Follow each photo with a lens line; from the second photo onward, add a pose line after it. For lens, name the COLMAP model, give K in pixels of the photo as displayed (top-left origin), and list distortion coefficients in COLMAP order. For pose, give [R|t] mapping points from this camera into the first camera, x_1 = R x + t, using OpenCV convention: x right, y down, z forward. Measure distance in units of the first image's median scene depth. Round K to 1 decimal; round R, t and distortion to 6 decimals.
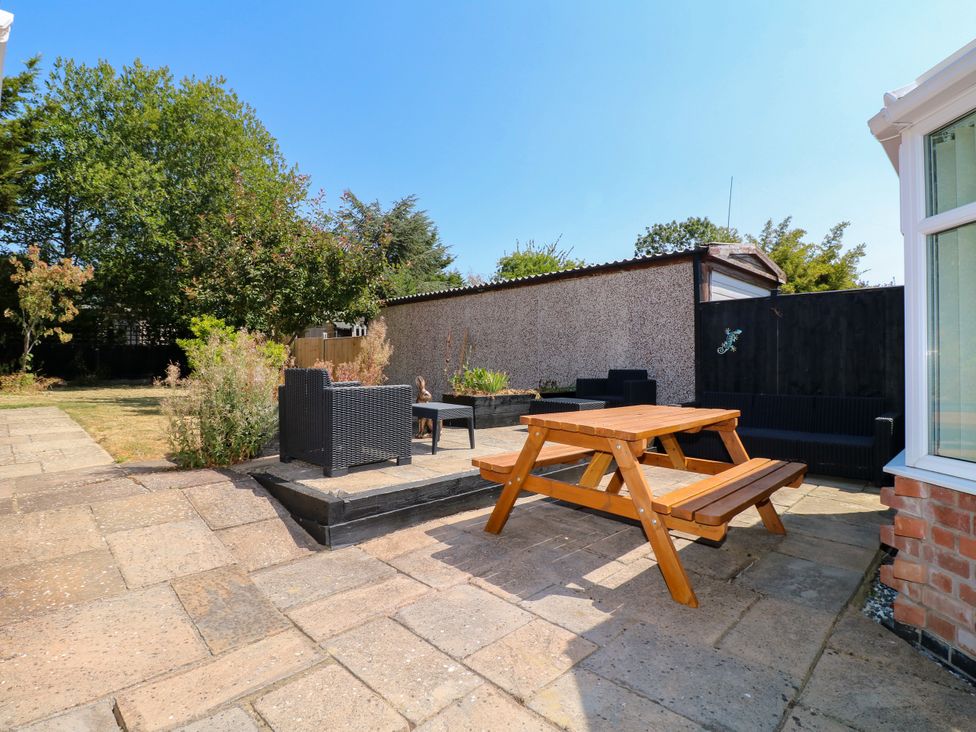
lens RADIAL K [[505.1, 0, 487.7], [0, 505.1, 359.8], [0, 0, 1]] dist [-0.003500, -0.012148]
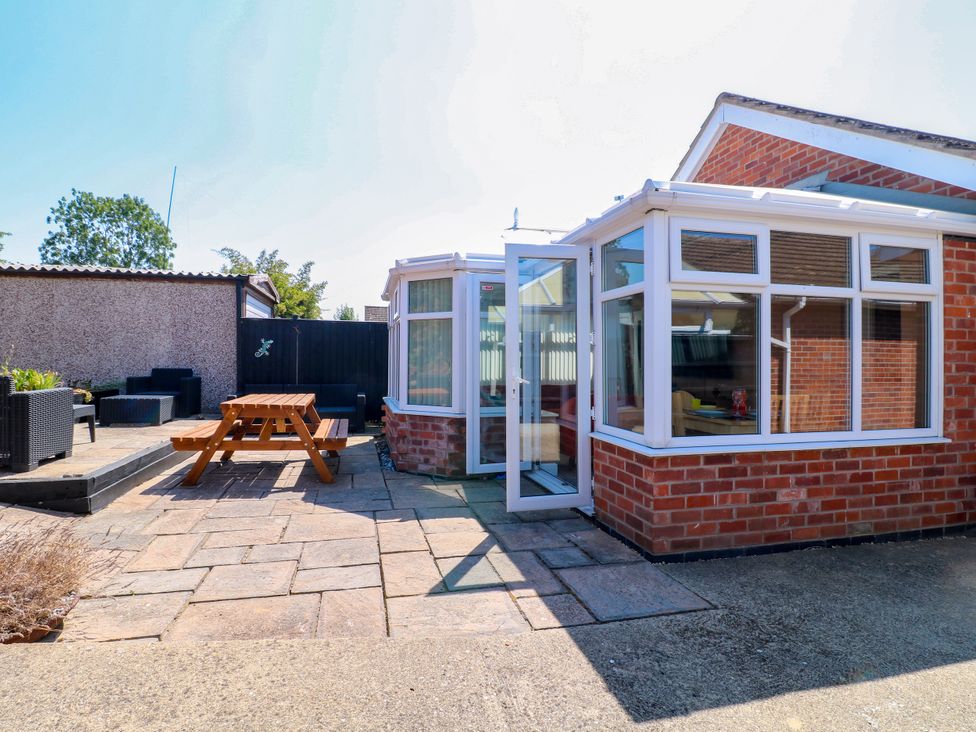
lens RADIAL K [[505.1, 0, 487.7], [0, 505.1, 363.0], [0, 0, 1]] dist [-0.003500, -0.012148]
pose [[0.507830, 0.000392, 0.861457, -0.365191], [-0.019867, 0.999739, 0.011256, -0.020841], [-0.861228, -0.022831, 0.507705, -0.217219]]
